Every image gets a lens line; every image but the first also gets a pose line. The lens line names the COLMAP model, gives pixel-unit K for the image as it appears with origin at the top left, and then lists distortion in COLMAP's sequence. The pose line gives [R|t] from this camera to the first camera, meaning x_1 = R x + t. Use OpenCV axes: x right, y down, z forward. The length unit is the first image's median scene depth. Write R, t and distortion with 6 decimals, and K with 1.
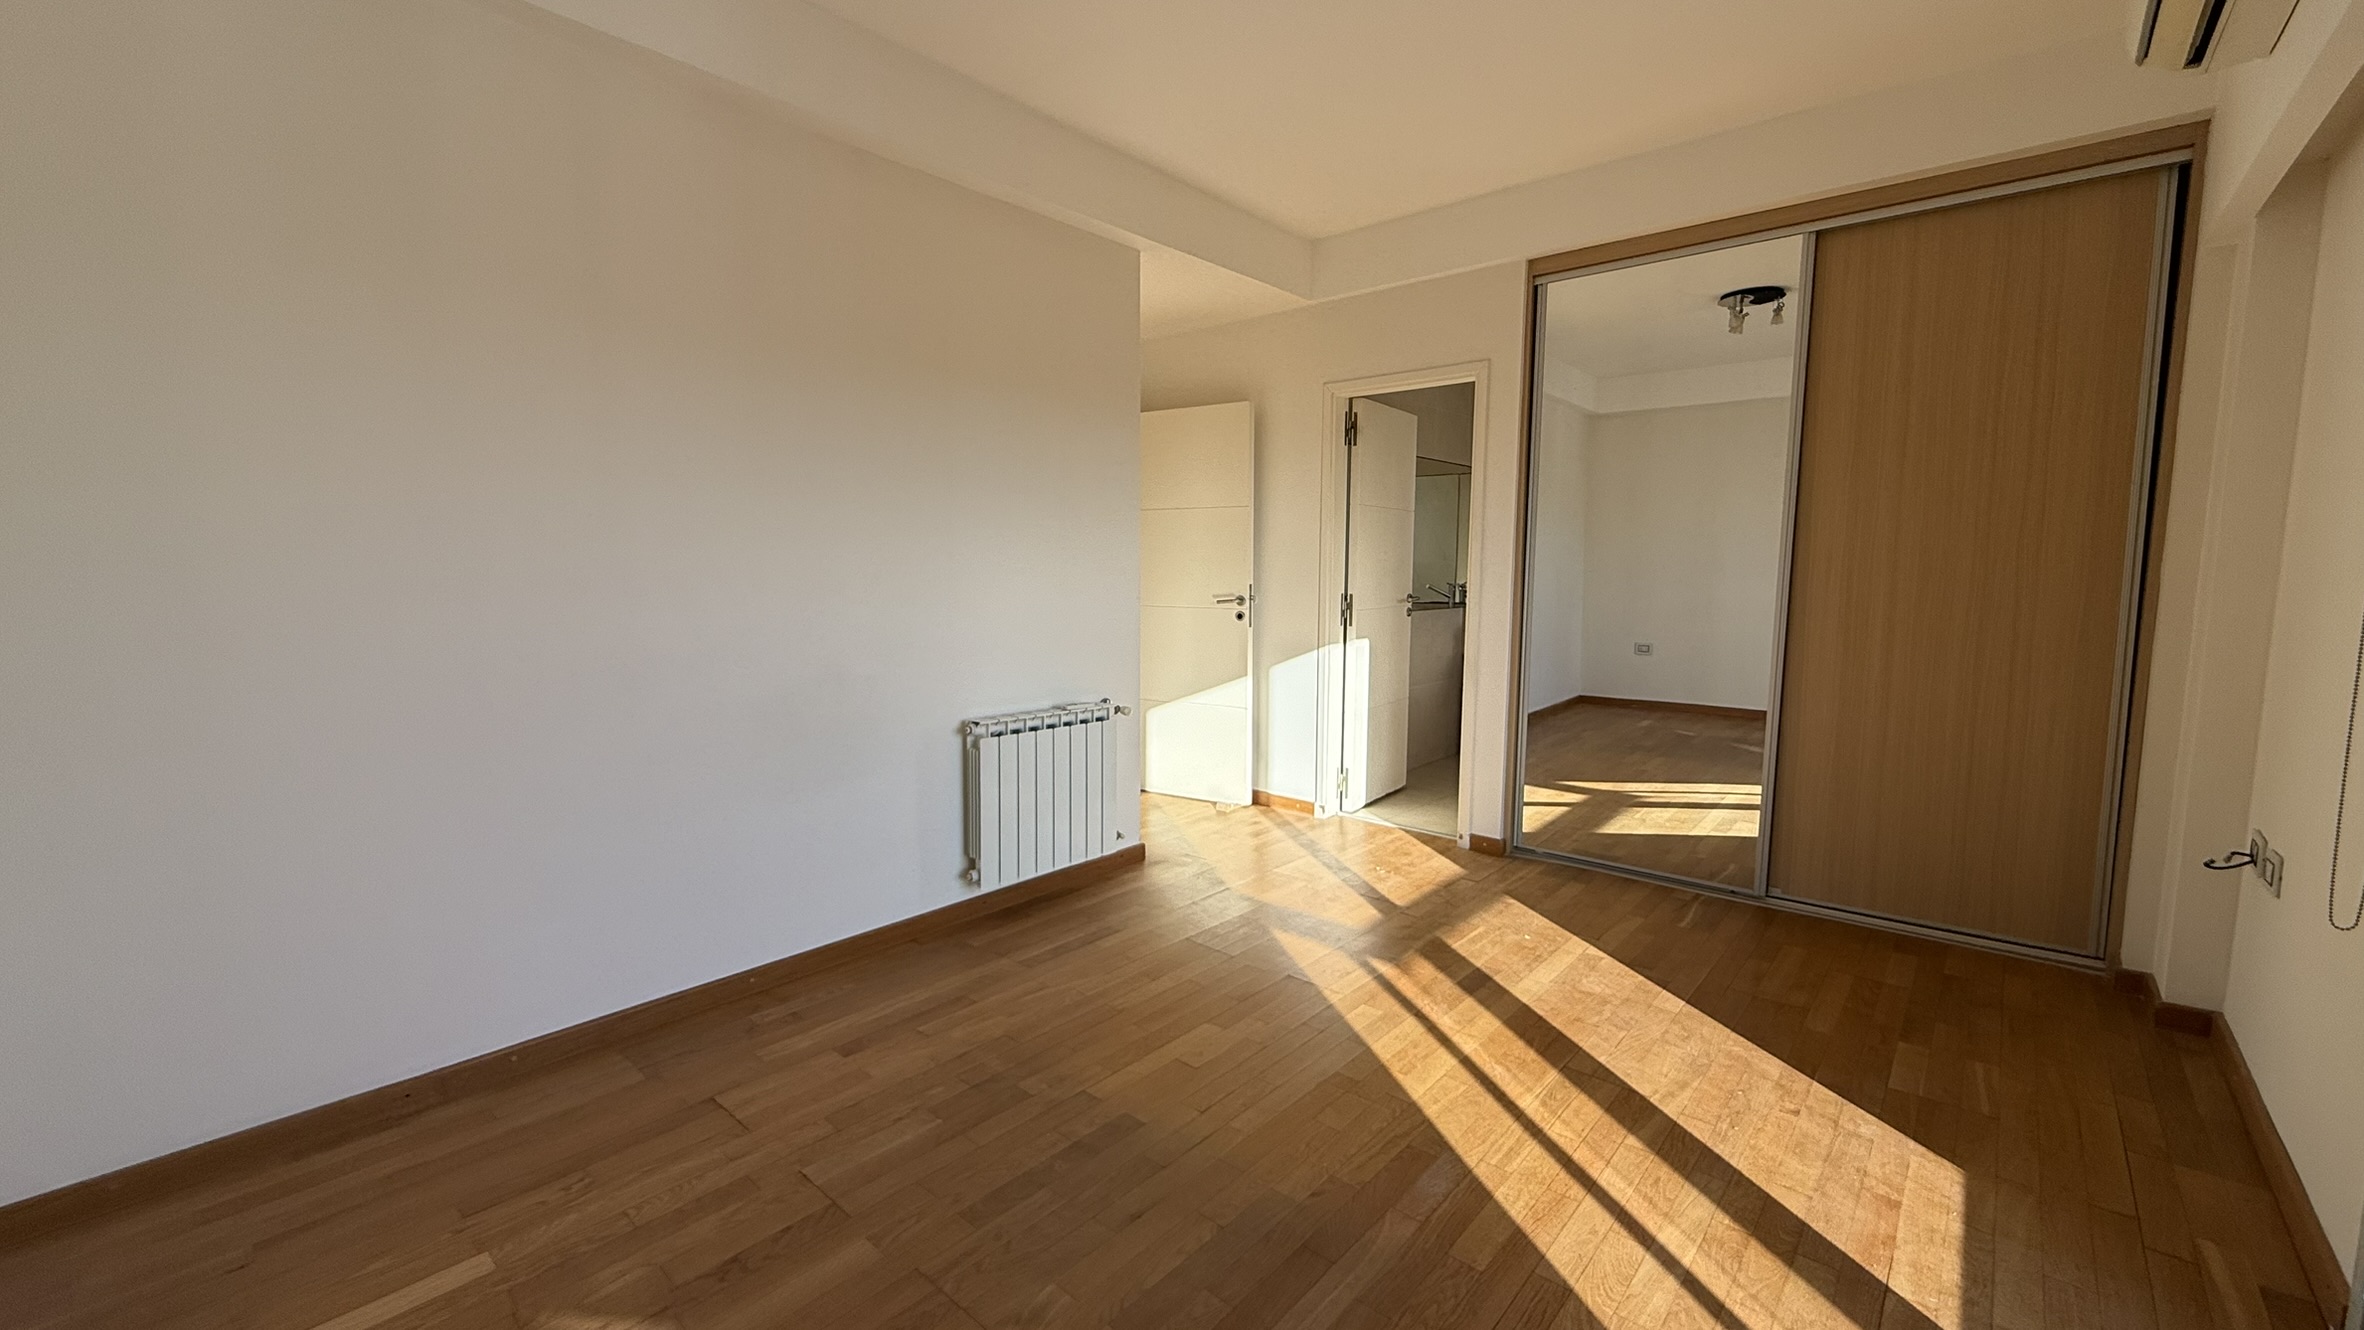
lens RADIAL K [[939.5, 0, 1172.0], [0, 939.5, 663.7], [0, 0, 1]] dist [-0.000849, -0.000429]
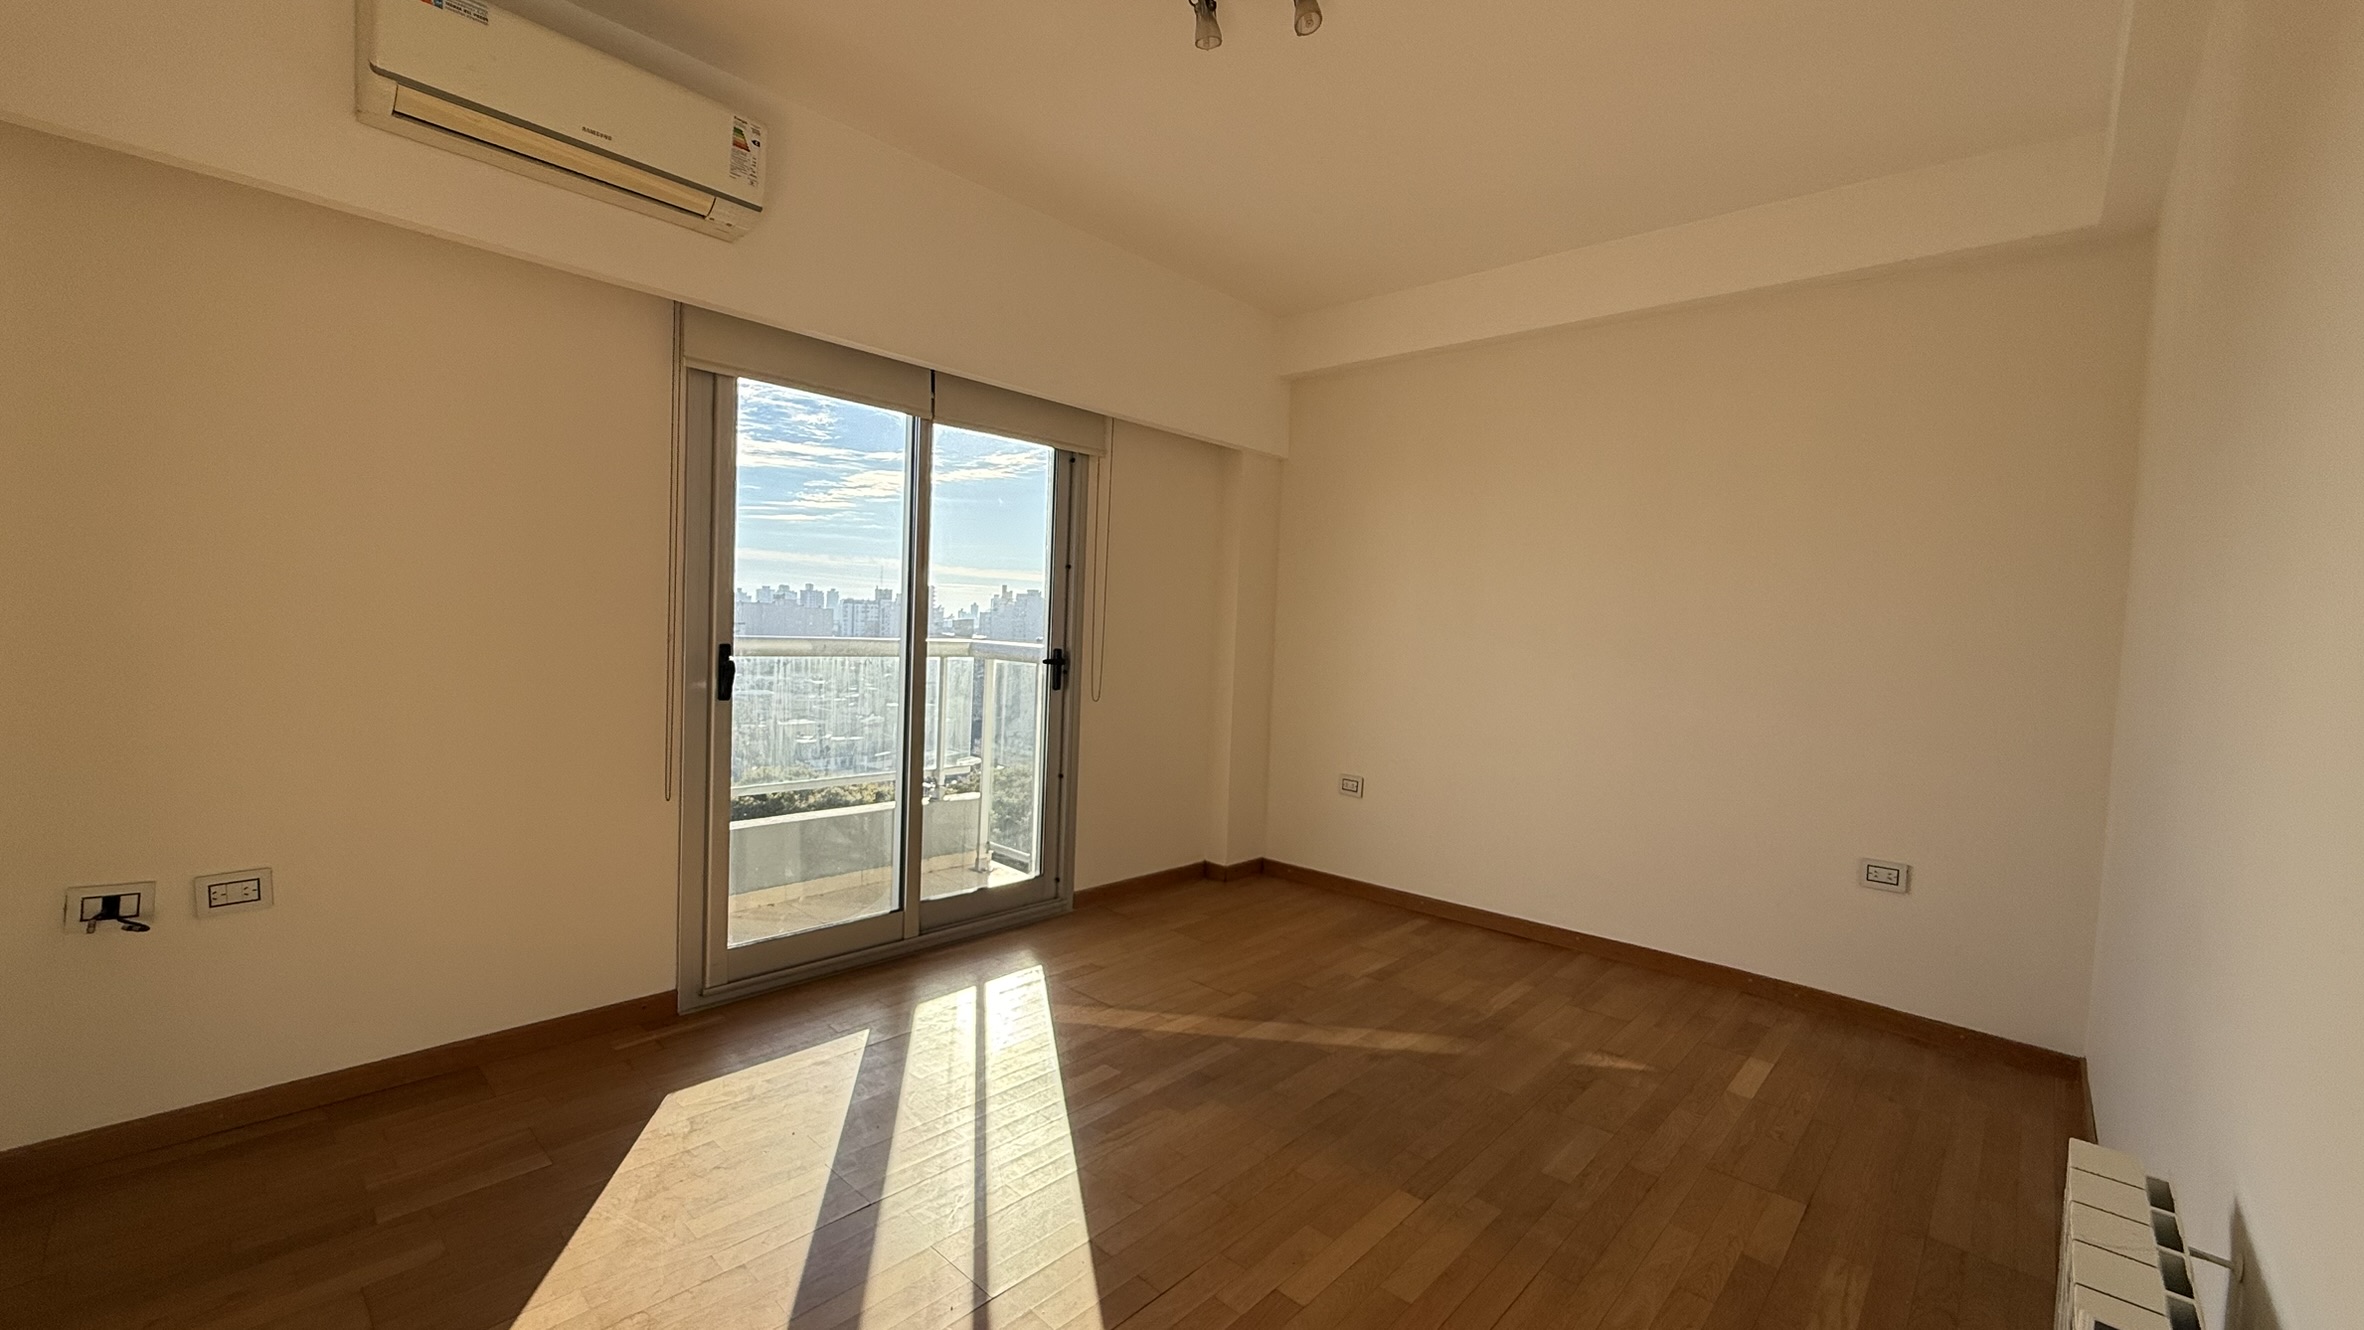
lens RADIAL K [[939.5, 0, 1172.0], [0, 939.5, 663.7], [0, 0, 1]] dist [-0.000849, -0.000429]
pose [[-0.999139, -0.038731, 0.014843, 0.192242], [-0.036164, 0.988694, 0.145522, -0.230071], [-0.020311, 0.144860, -0.989244, 2.197176]]
